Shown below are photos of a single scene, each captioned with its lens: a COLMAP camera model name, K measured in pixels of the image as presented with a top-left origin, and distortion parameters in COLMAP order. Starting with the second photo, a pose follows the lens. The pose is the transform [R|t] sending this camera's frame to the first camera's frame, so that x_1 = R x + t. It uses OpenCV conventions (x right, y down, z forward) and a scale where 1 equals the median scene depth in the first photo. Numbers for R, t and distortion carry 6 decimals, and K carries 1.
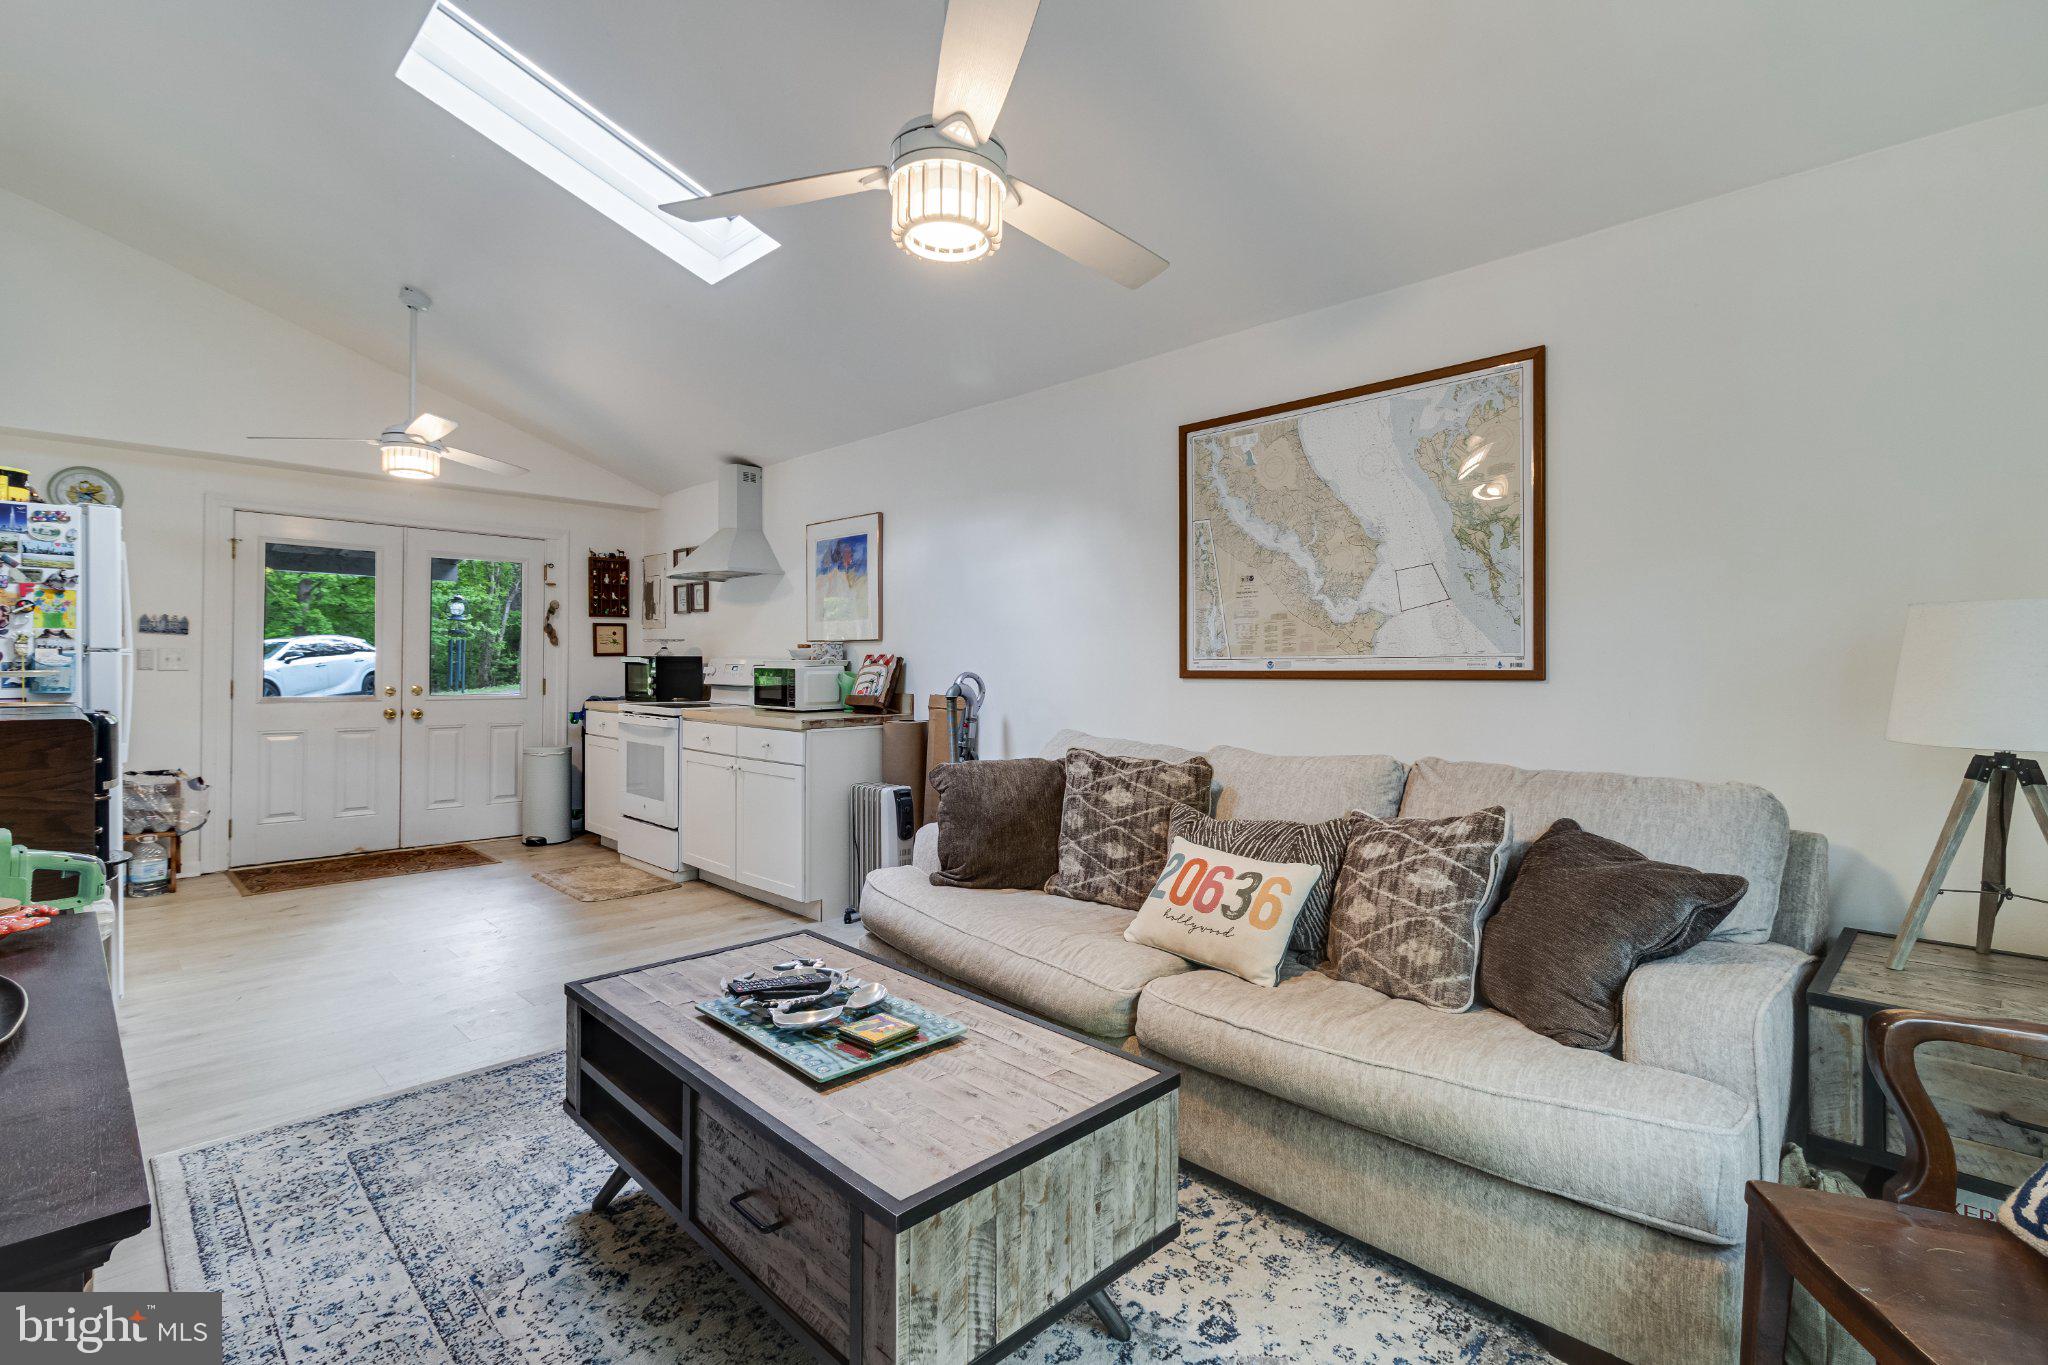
lens RADIAL K [[945.0, 0, 1033.2], [0, 945.0, 665.7], [0, 0, 1]] dist [-0.000071, 0.001307]
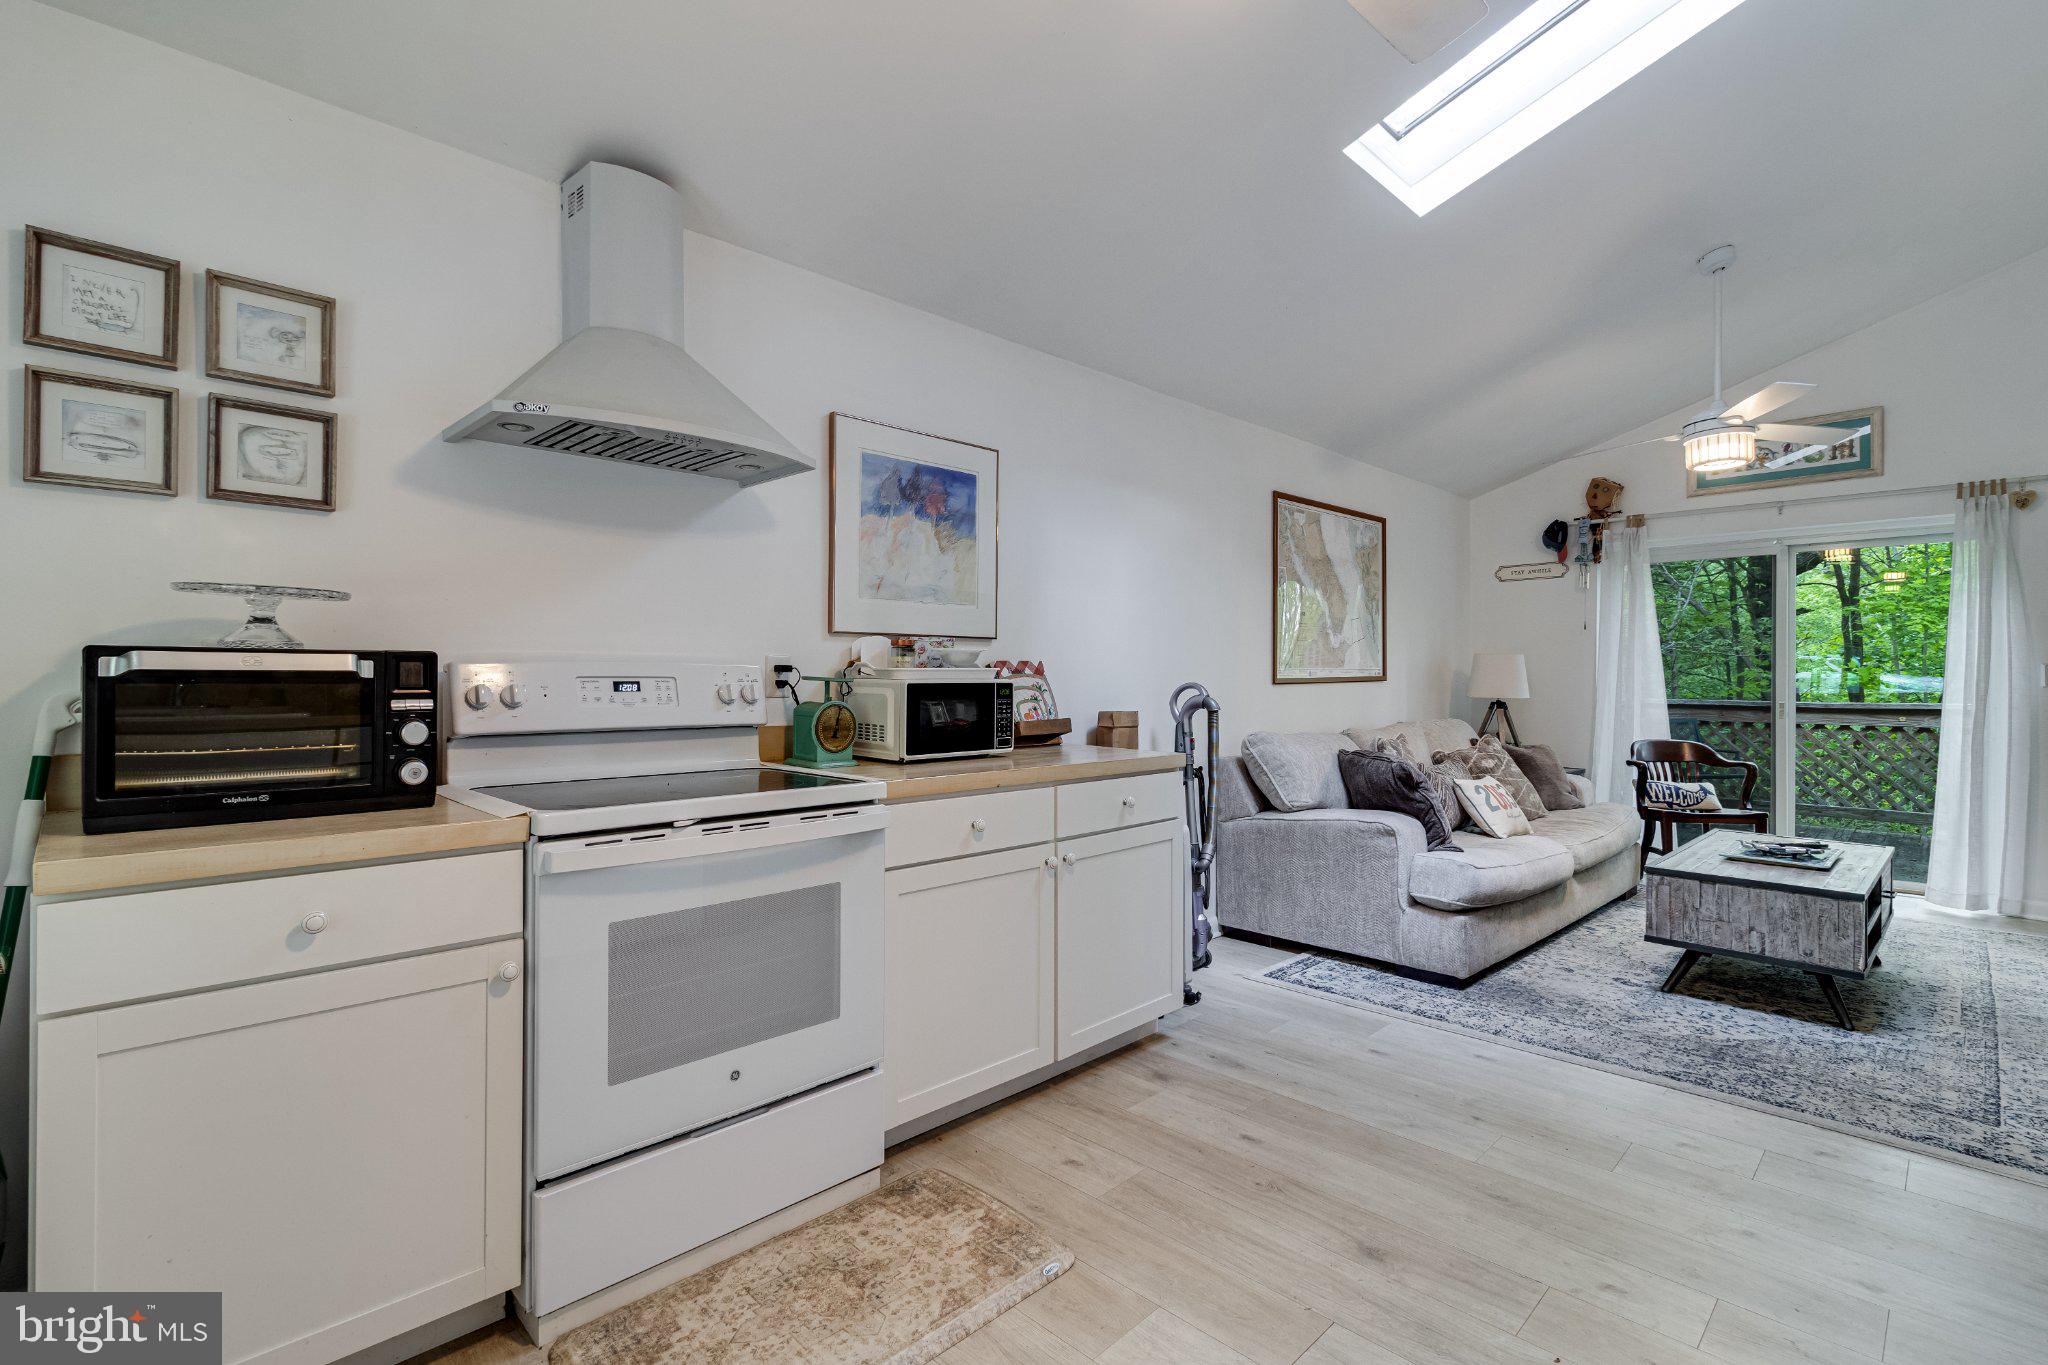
lens RADIAL K [[945.0, 0, 1021.6], [0, 945.0, 676.1], [0, 0, 1]] dist [-0.000071, 0.001307]
pose [[0.011547, -0.007659, 0.999904, -0.841539], [-0.000883, 0.999970, 0.007670, -0.005794], [-0.999933, -0.000971, 0.011539, 0.974657]]
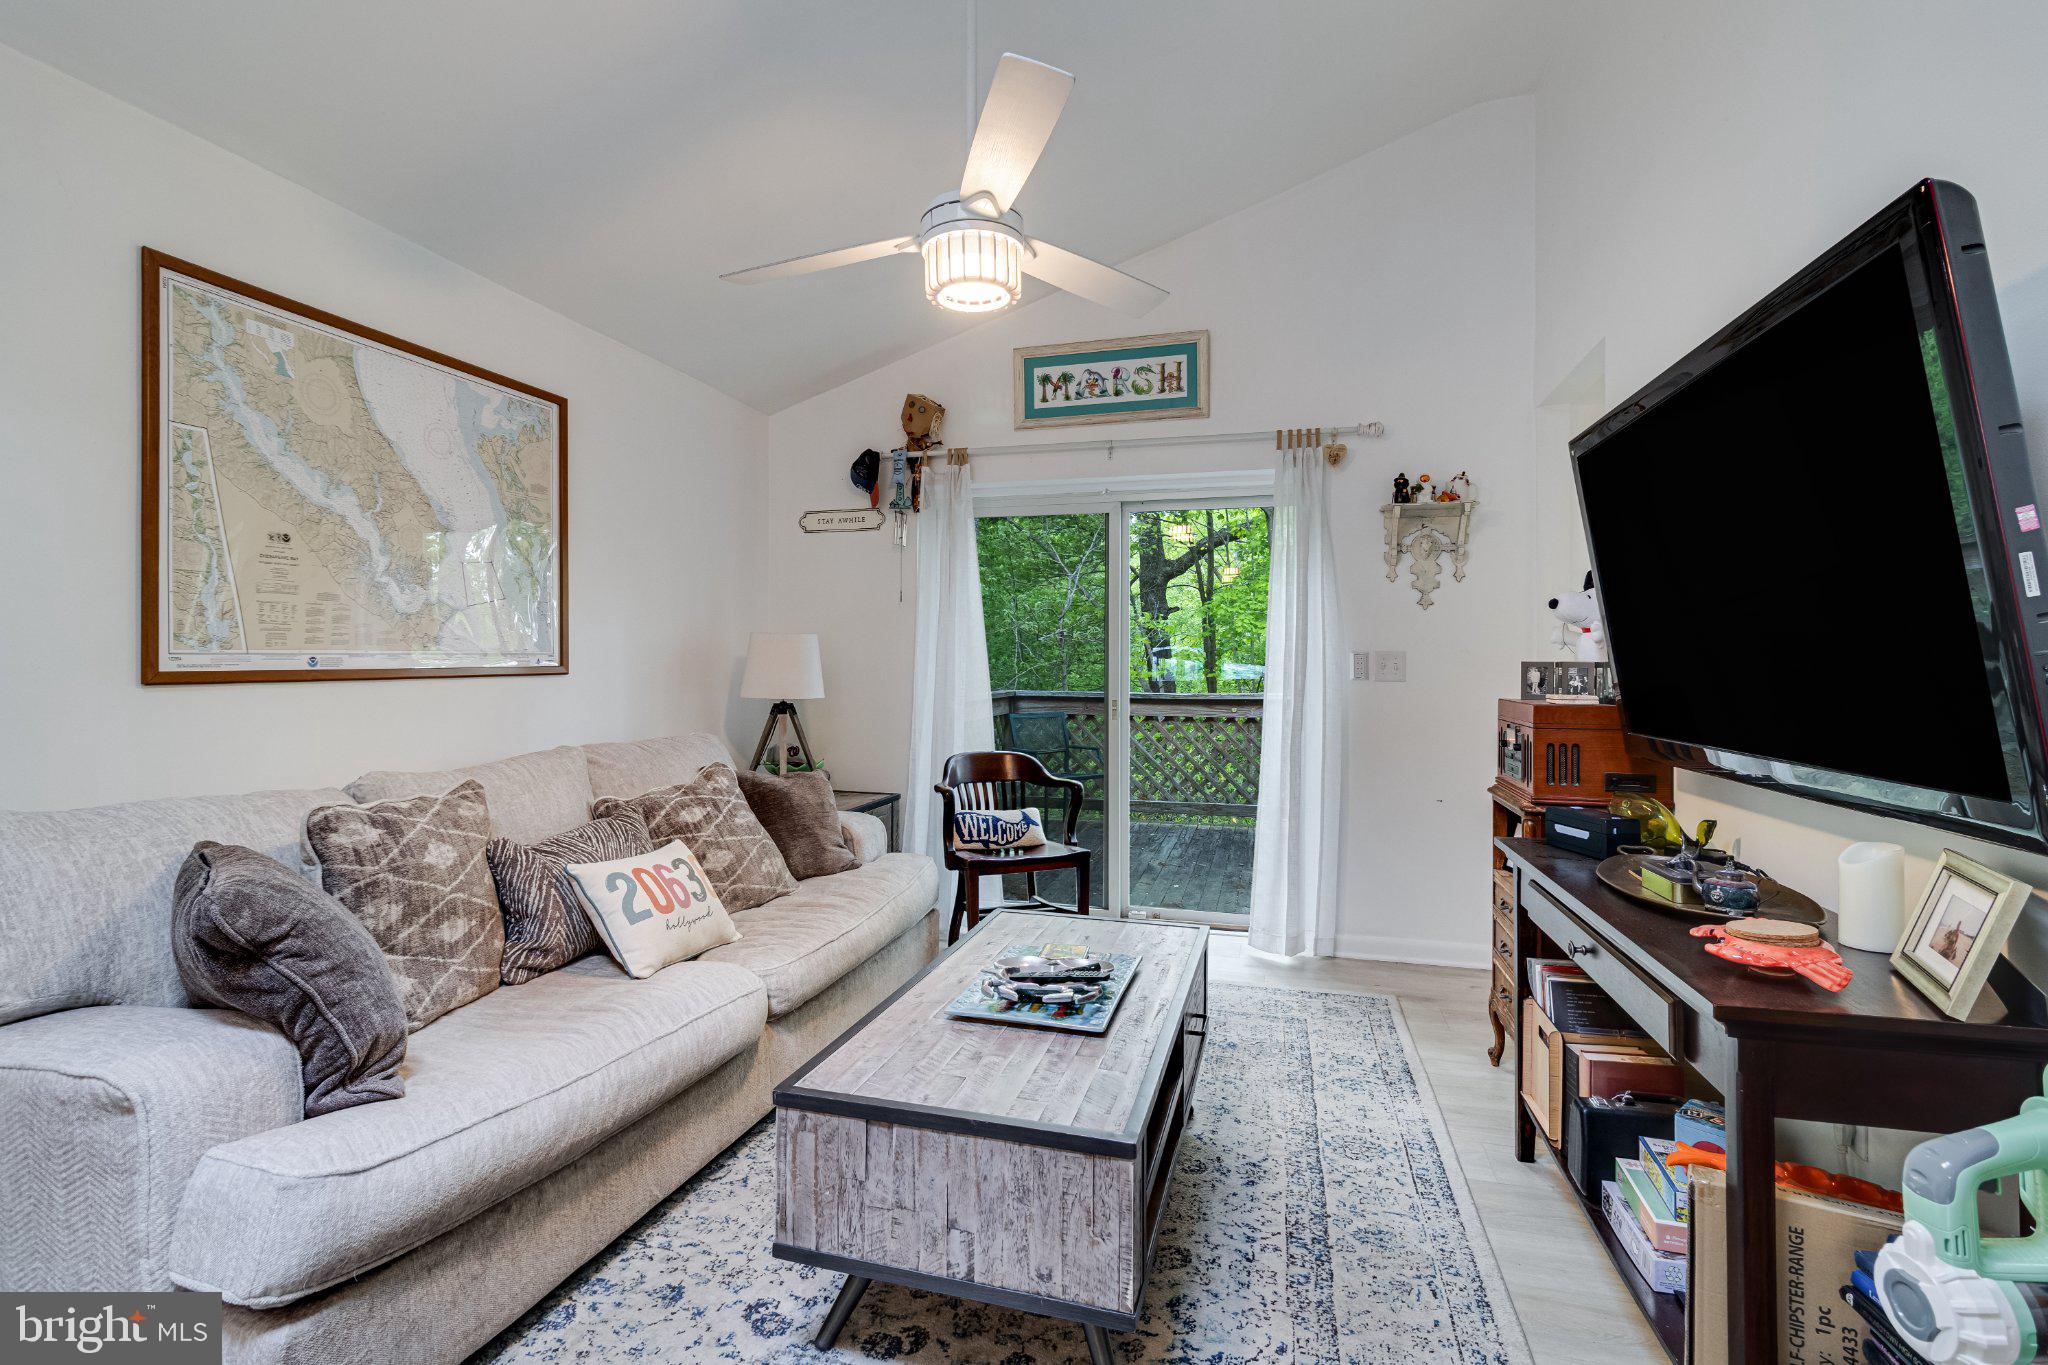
lens RADIAL K [[945.0, 0, 1019.4], [0, 945.0, 659.0], [0, 0, 1]] dist [-0.000071, 0.001307]
pose [[-0.484262, -0.003050, 0.874918, -0.443539], [-0.005548, 0.999985, 0.000415, -0.004394], [-0.874906, -0.004654, -0.484271, 0.594184]]
